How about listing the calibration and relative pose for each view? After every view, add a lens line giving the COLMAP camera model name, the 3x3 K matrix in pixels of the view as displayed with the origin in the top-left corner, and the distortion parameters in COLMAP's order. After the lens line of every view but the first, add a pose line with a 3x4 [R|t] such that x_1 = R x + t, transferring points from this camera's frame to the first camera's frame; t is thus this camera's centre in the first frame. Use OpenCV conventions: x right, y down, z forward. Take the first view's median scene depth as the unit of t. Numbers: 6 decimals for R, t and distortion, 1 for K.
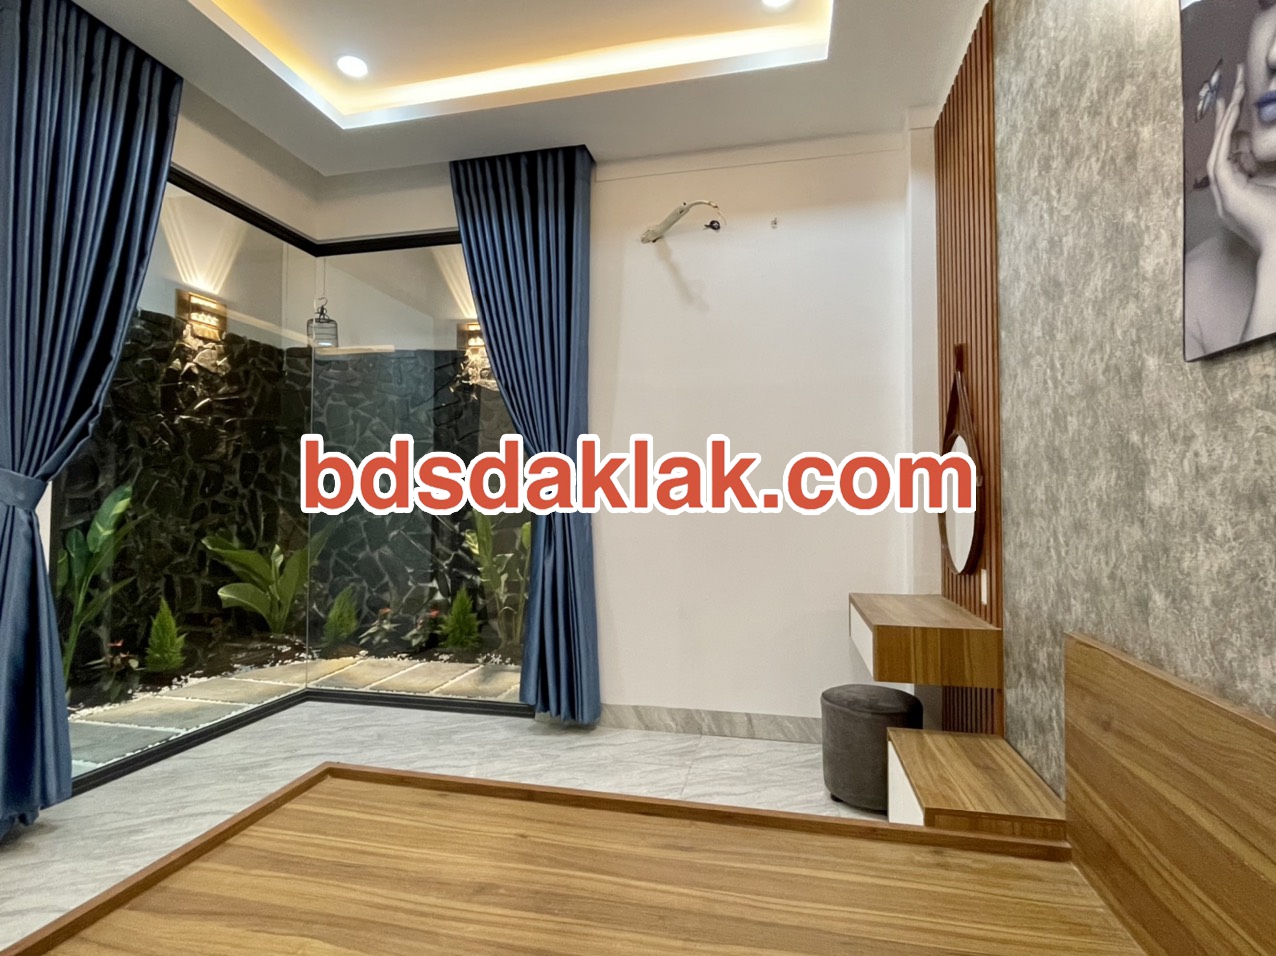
lens RADIAL K [[677.2, 0, 638.6], [0, 677.2, 476.3], [0, 0, 1]] dist [-0.004430, -0.000686]
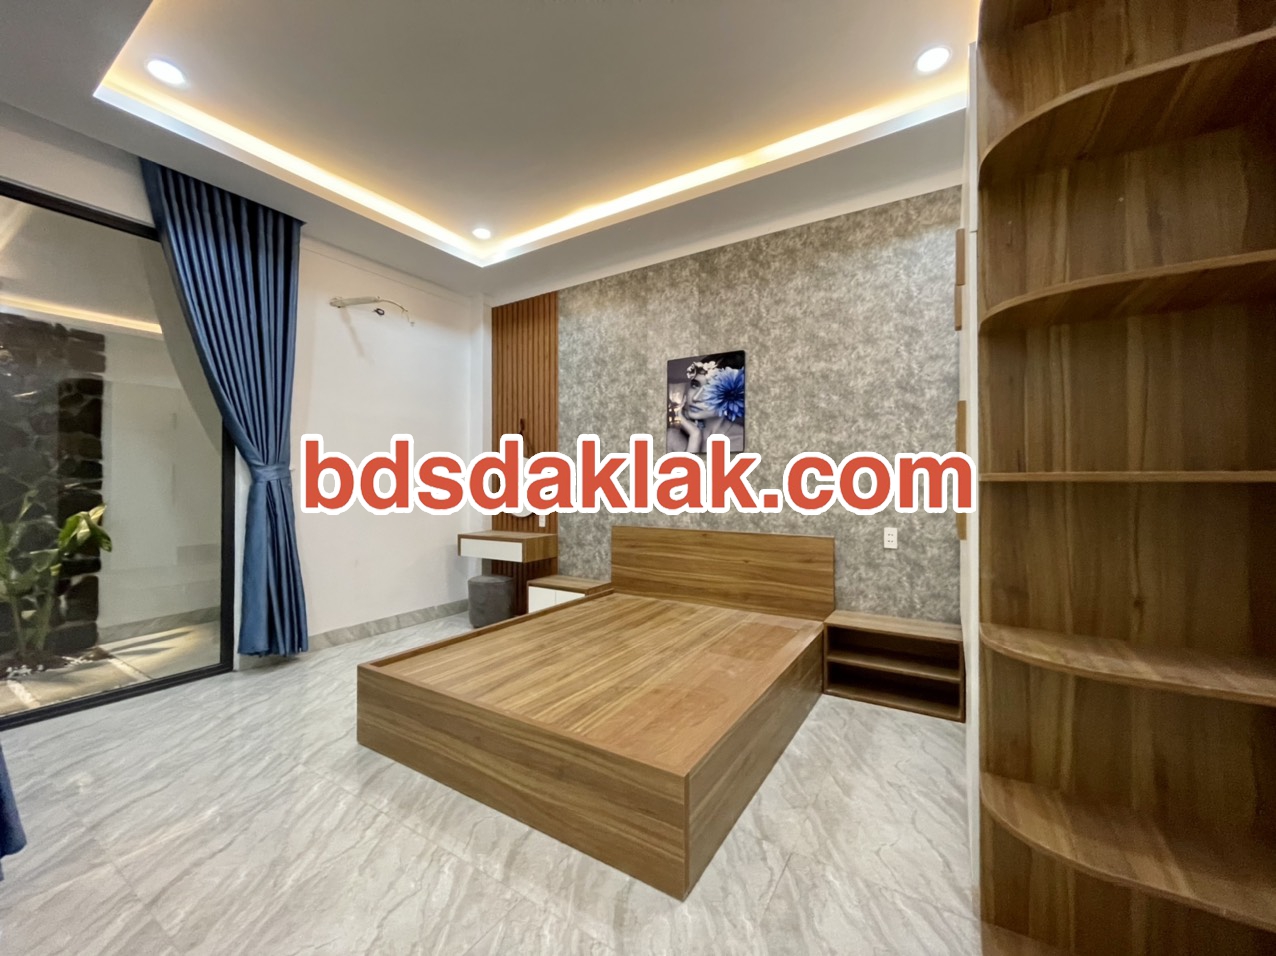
lens RADIAL K [[513.0, 0, 636.7], [0, 513.0, 478.4], [0, 0, 1]] dist [-0.007420, 0.001272]
pose [[0.328678, 0.004274, 0.944432, -0.805373], [-0.022104, 0.999751, 0.003168, -0.001681], [-0.944183, -0.021917, 0.328691, 0.038105]]
